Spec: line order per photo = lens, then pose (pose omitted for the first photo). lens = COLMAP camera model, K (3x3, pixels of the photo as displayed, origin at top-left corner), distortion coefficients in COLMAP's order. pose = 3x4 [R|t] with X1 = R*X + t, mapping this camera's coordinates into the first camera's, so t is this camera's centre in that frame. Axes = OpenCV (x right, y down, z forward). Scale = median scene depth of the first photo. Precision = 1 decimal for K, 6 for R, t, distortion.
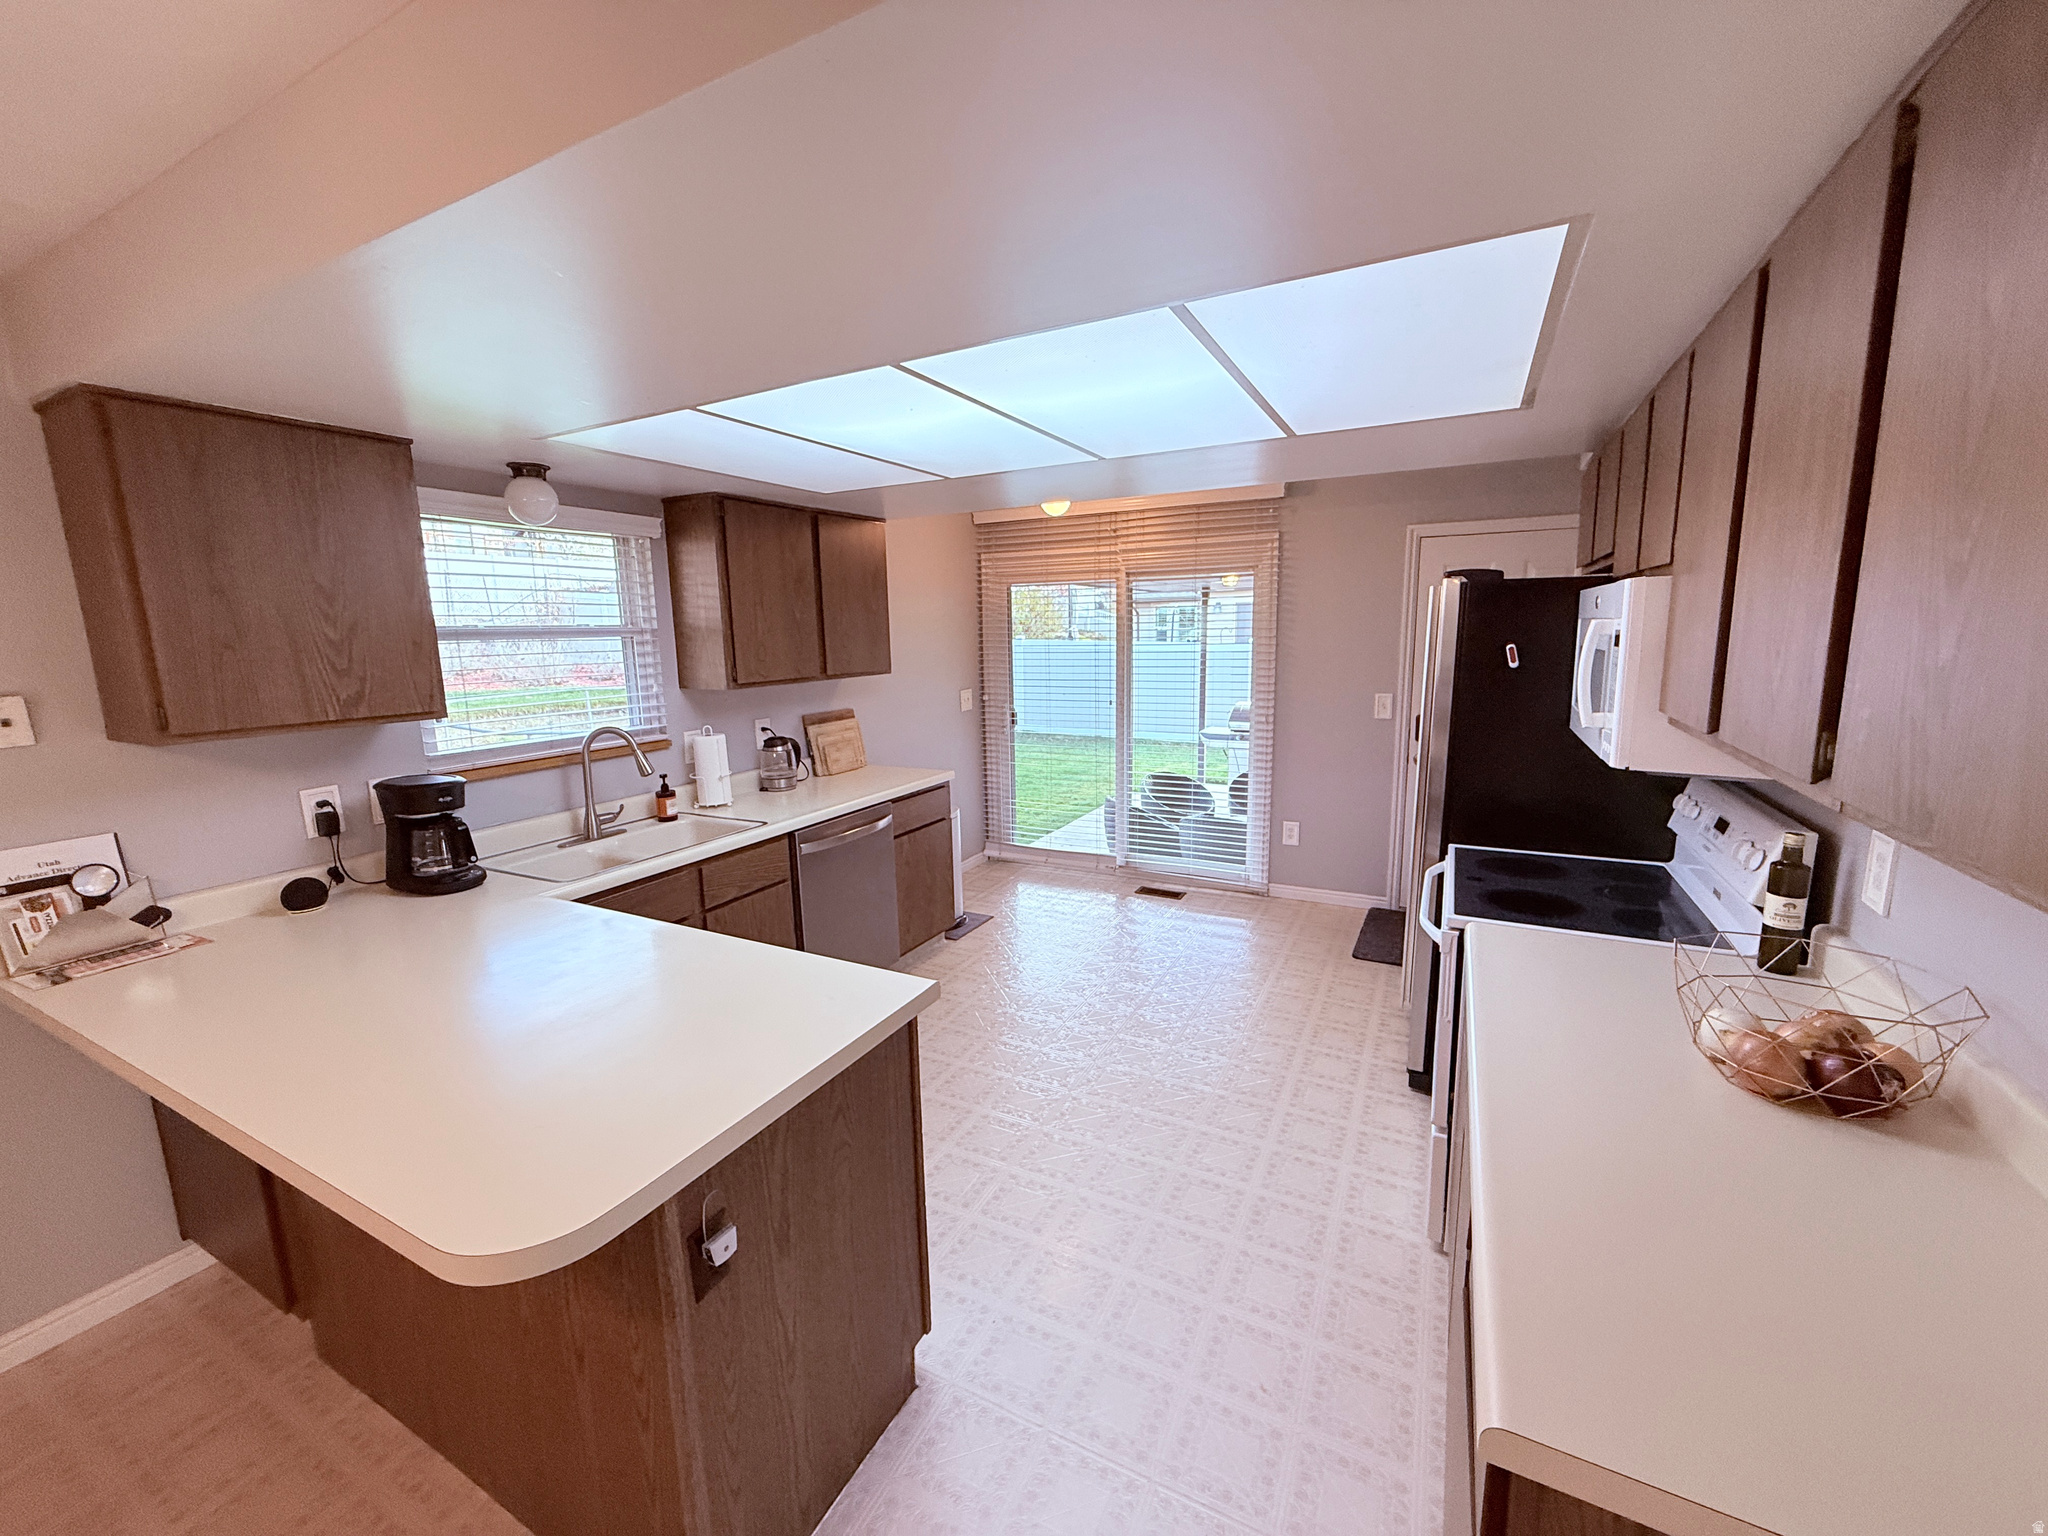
lens RADIAL K [[816.0, 0, 1030.7], [0, 816.0, 774.9], [0, 0, 1]] dist [0.000024, 0.000206]
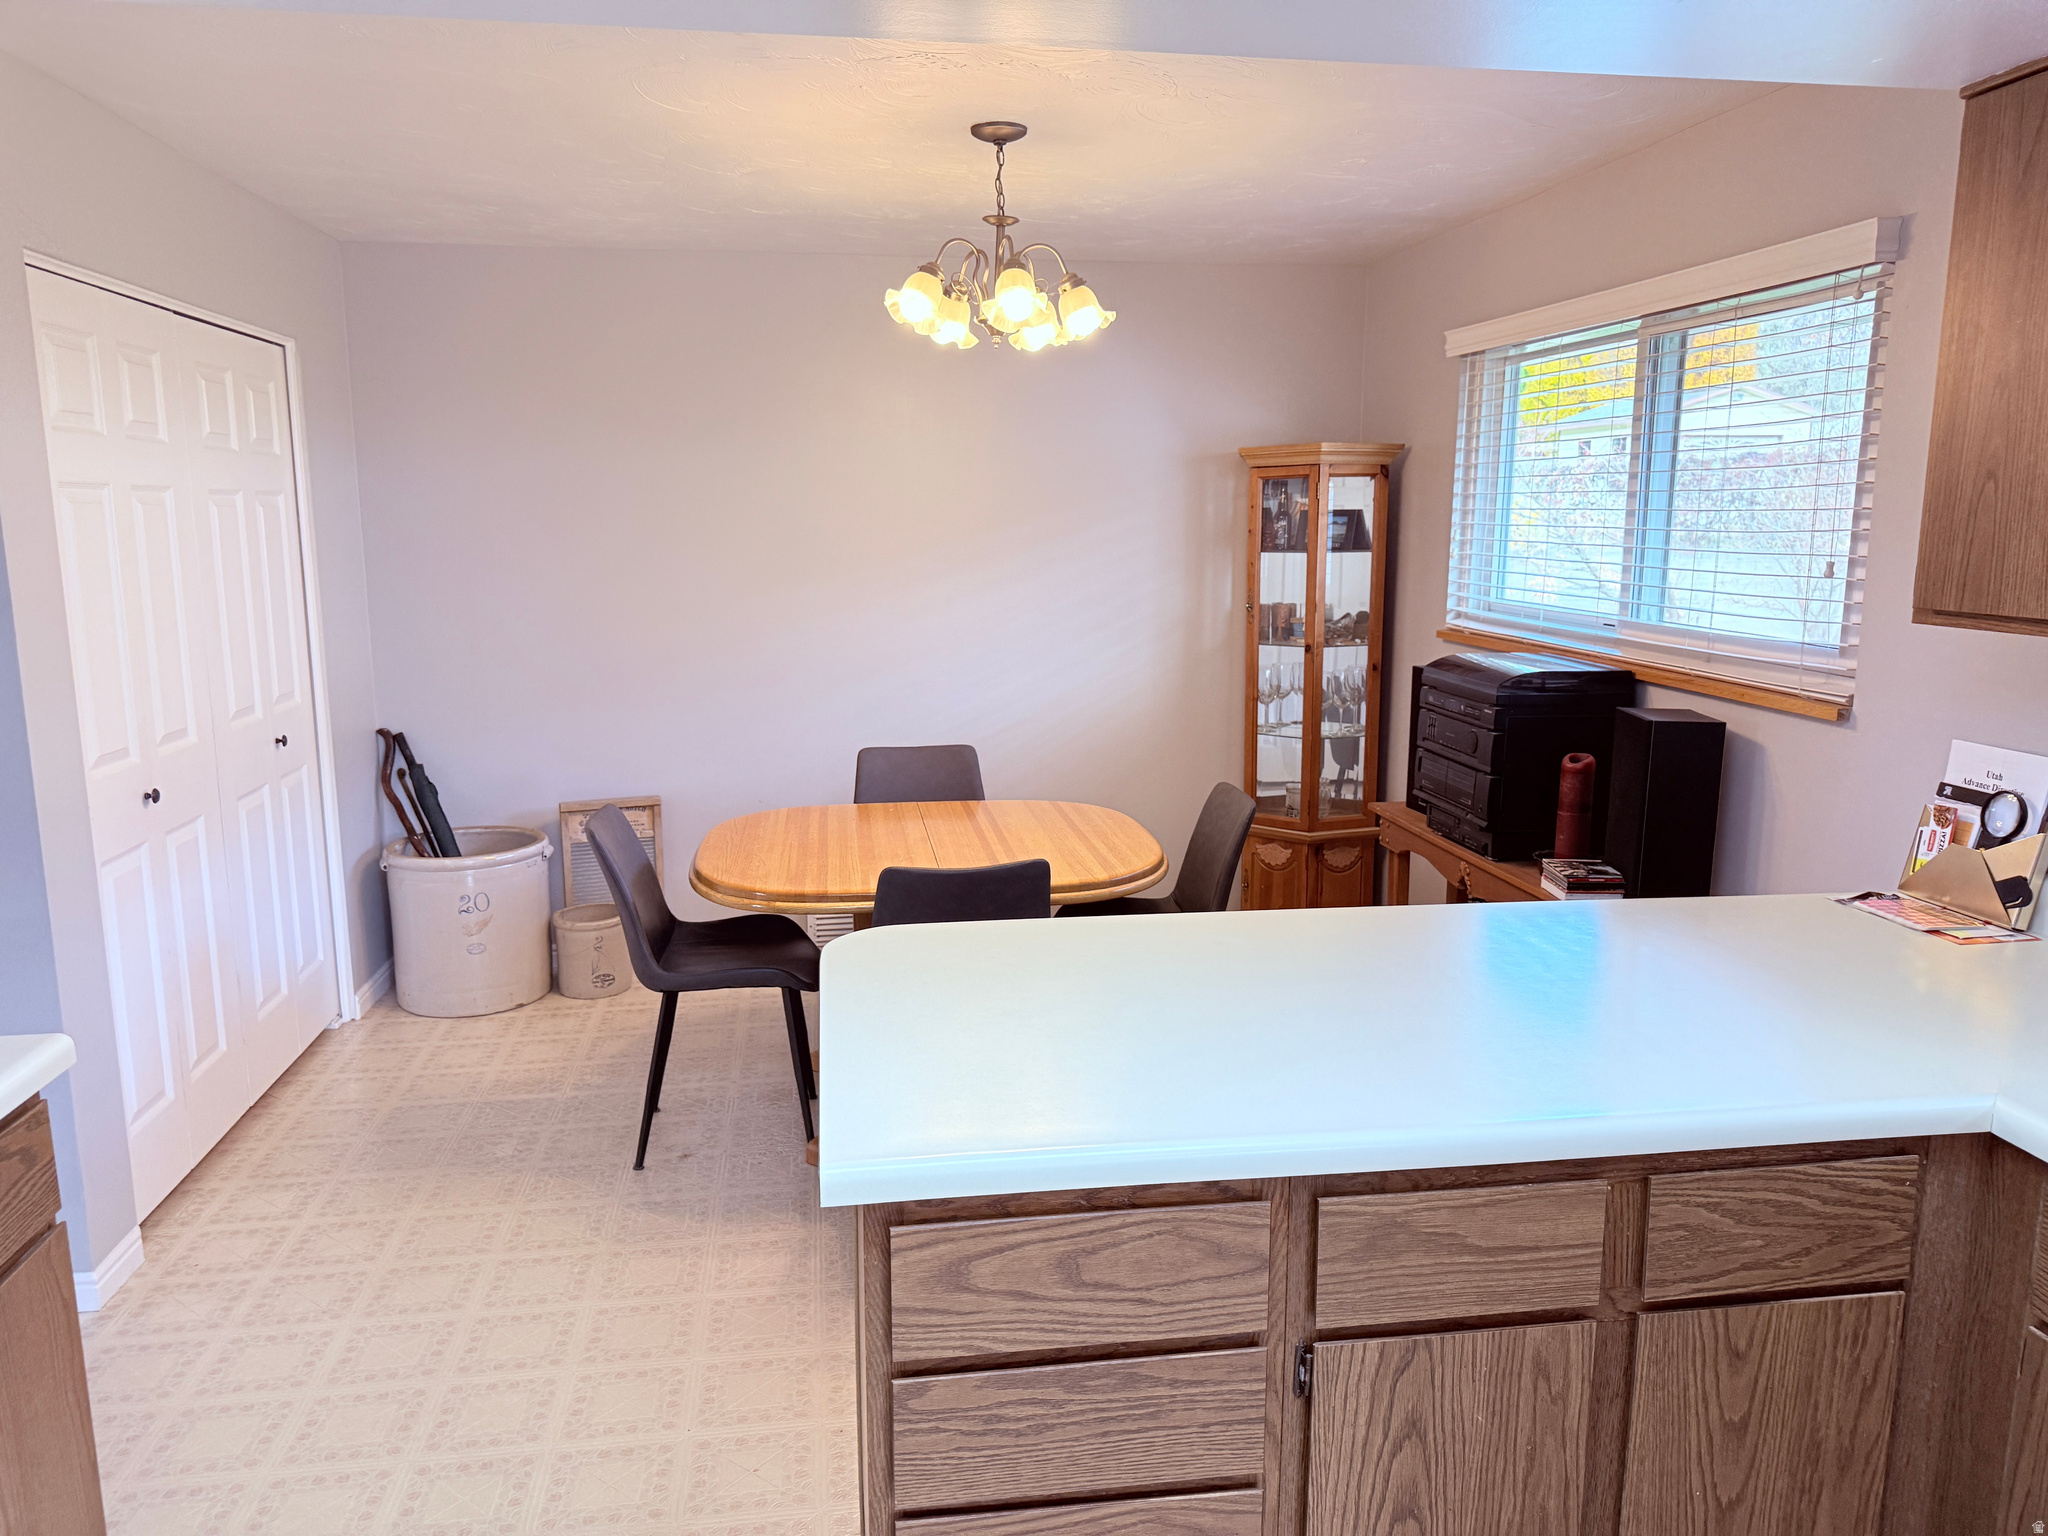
lens RADIAL K [[1435.1, 0, 1012.2], [0, 1435.1, 775.2], [0, 0, 1]] dist [0.028148, -0.041689]
pose [[-0.829533, 0.123454, -0.544642, 0.132232], [-0.079010, 0.939506, 0.333297, -0.144966], [0.552841, 0.319513, -0.769596, 0.866902]]
